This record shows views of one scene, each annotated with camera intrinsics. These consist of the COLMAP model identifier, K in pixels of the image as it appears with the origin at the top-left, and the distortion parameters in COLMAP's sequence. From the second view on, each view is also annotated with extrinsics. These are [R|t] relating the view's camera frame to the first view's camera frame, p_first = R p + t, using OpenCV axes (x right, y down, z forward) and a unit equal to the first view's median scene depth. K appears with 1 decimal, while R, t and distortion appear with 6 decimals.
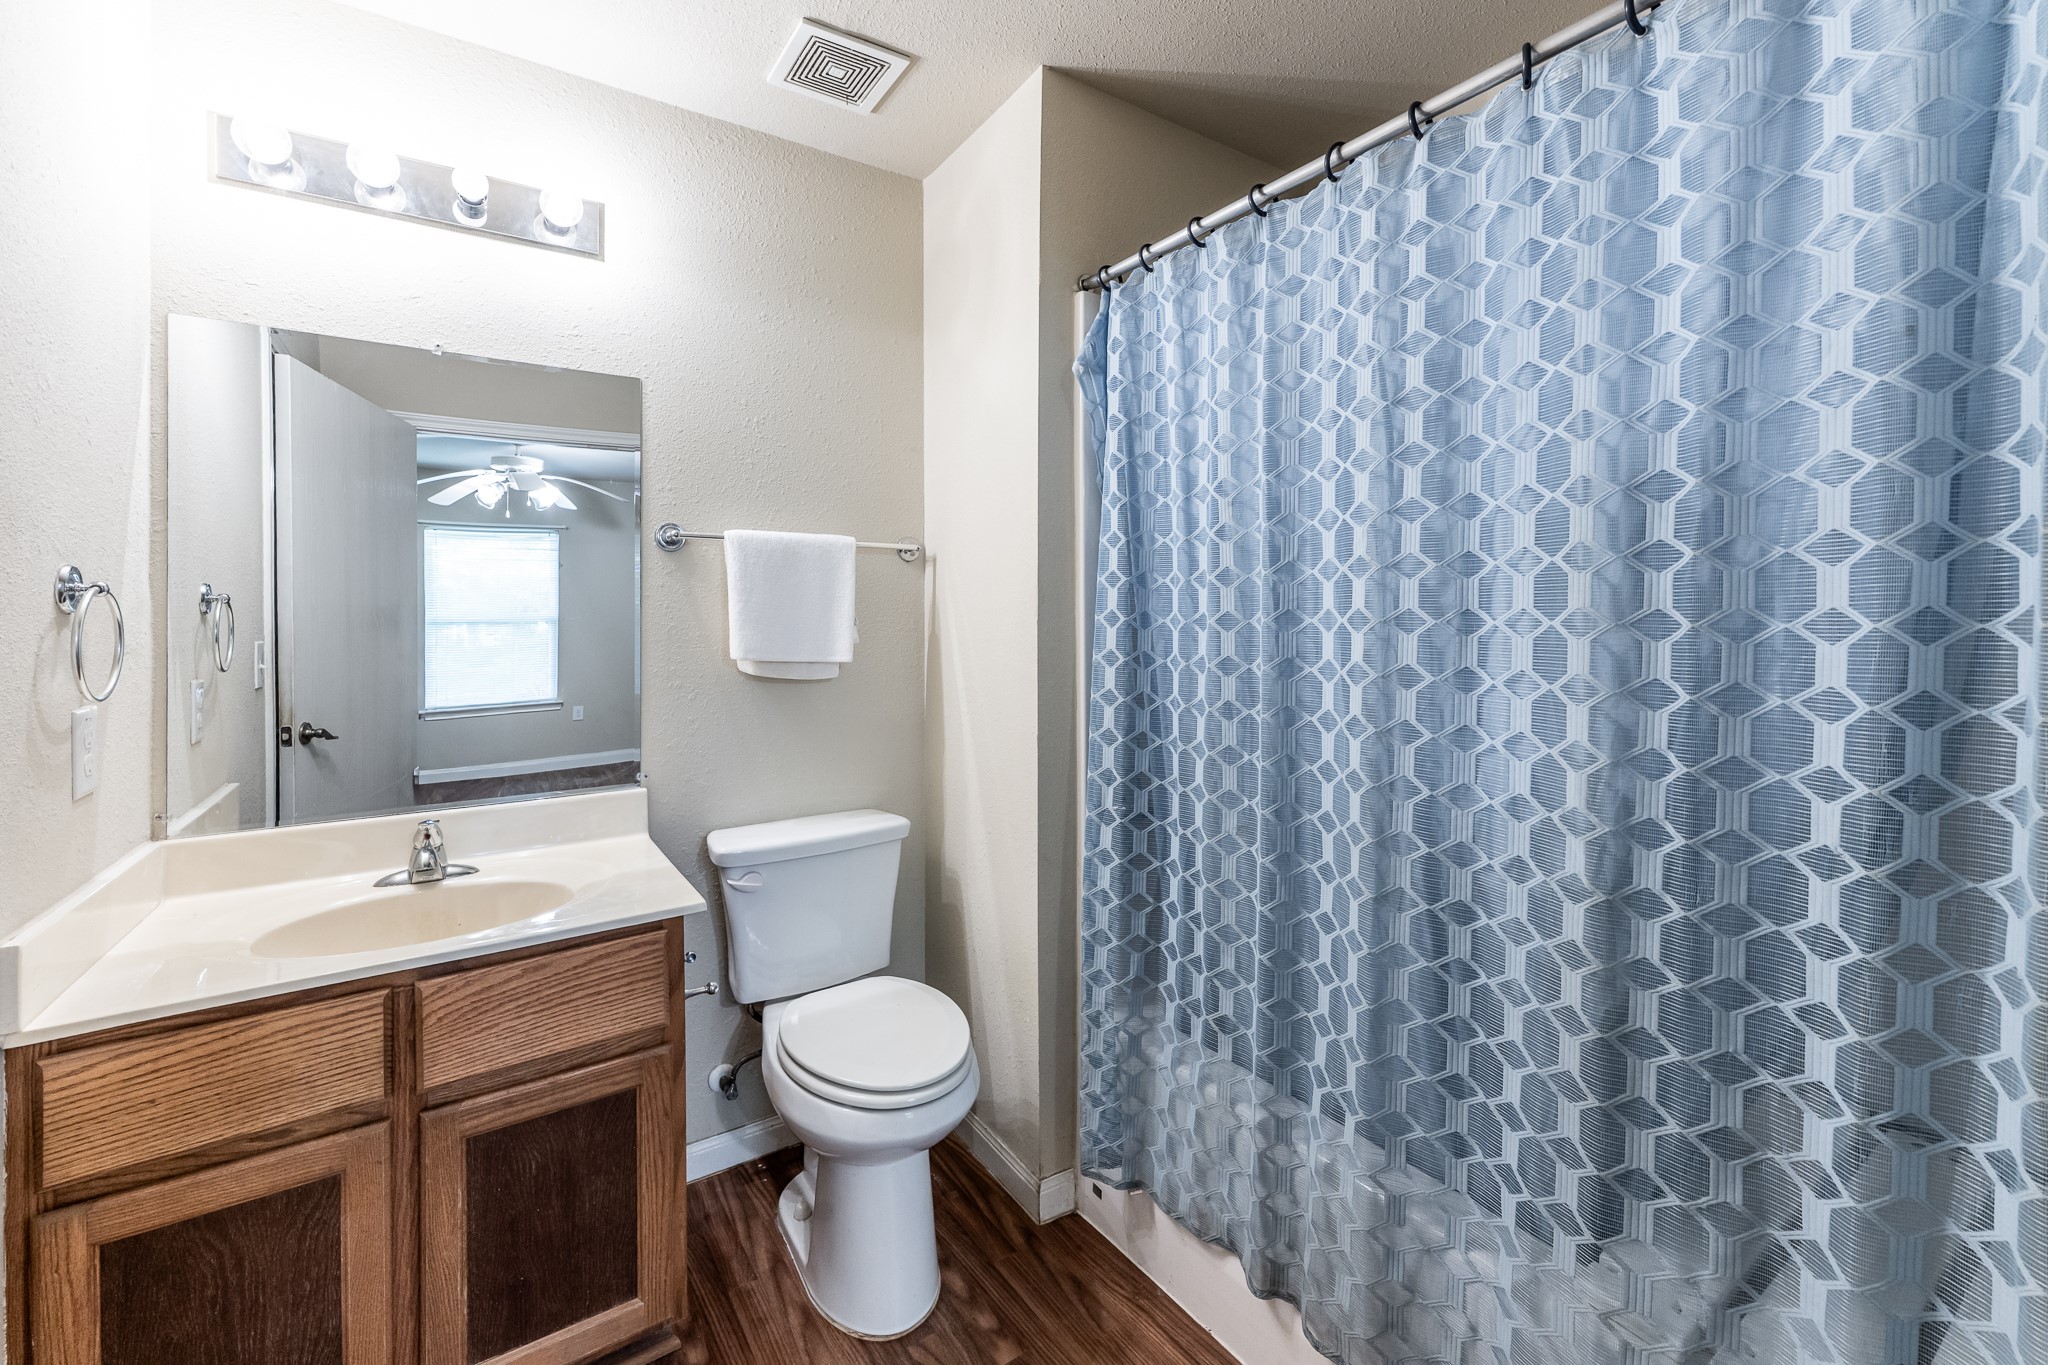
lens RADIAL K [[831.9, 0, 995.6], [0, 831.9, 621.5], [0, 0, 1]] dist [0.001064, -0.000567]
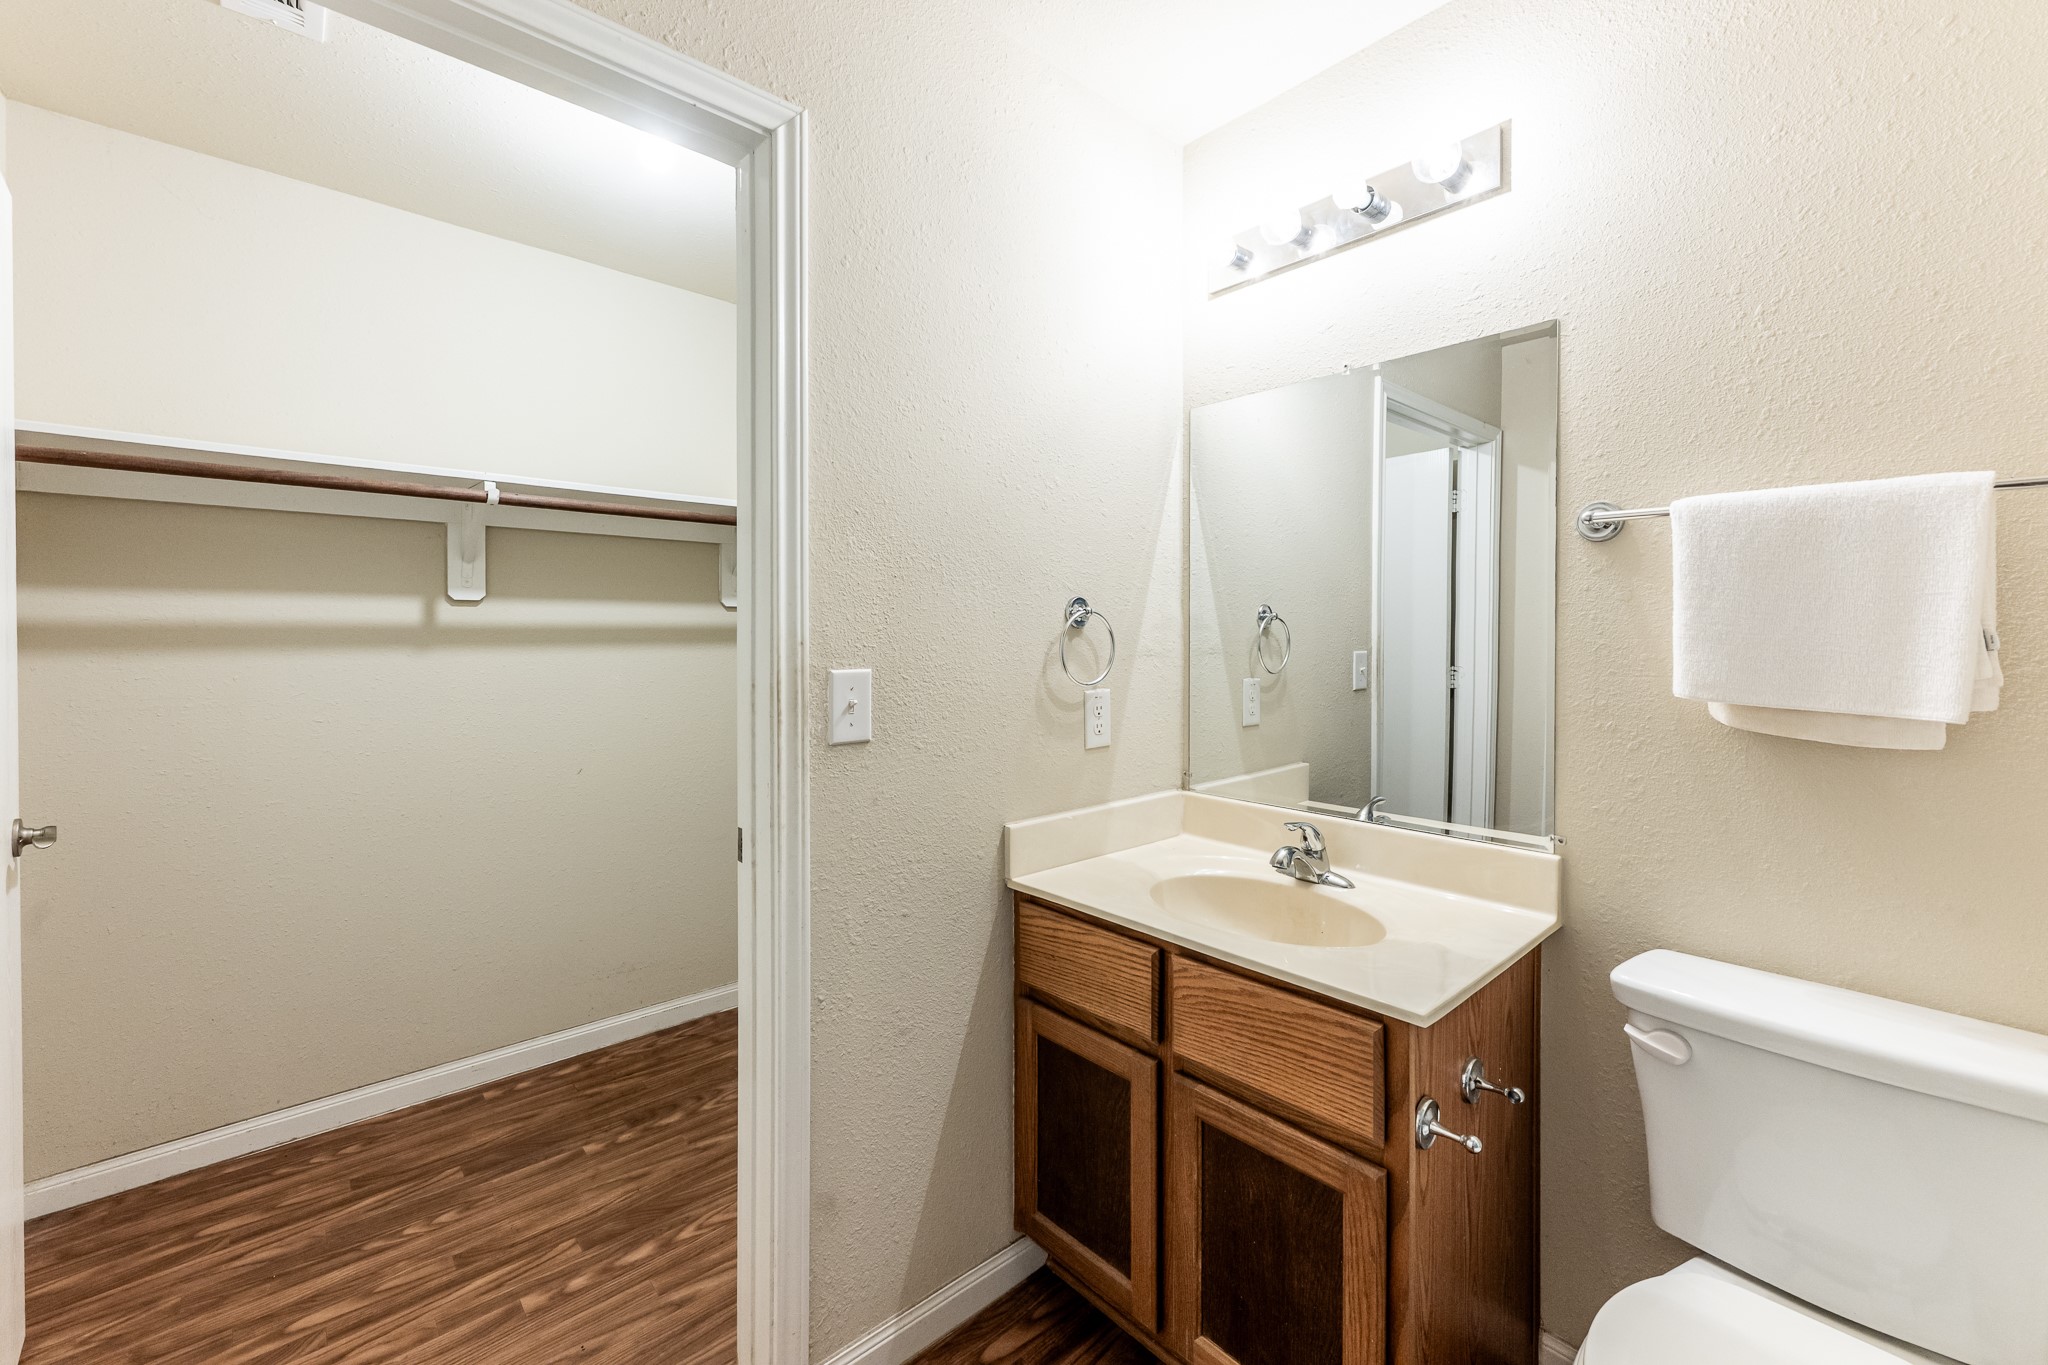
lens RADIAL K [[831.9, 0, 1048.8], [0, 831.9, 637.9], [0, 0, 1]] dist [0.001064, -0.000567]
pose [[0.164612, 0.014904, -0.986246, 0.328422], [-0.004508, 0.999887, 0.014358, -0.011621], [0.986348, 0.002082, 0.164661, 0.546394]]
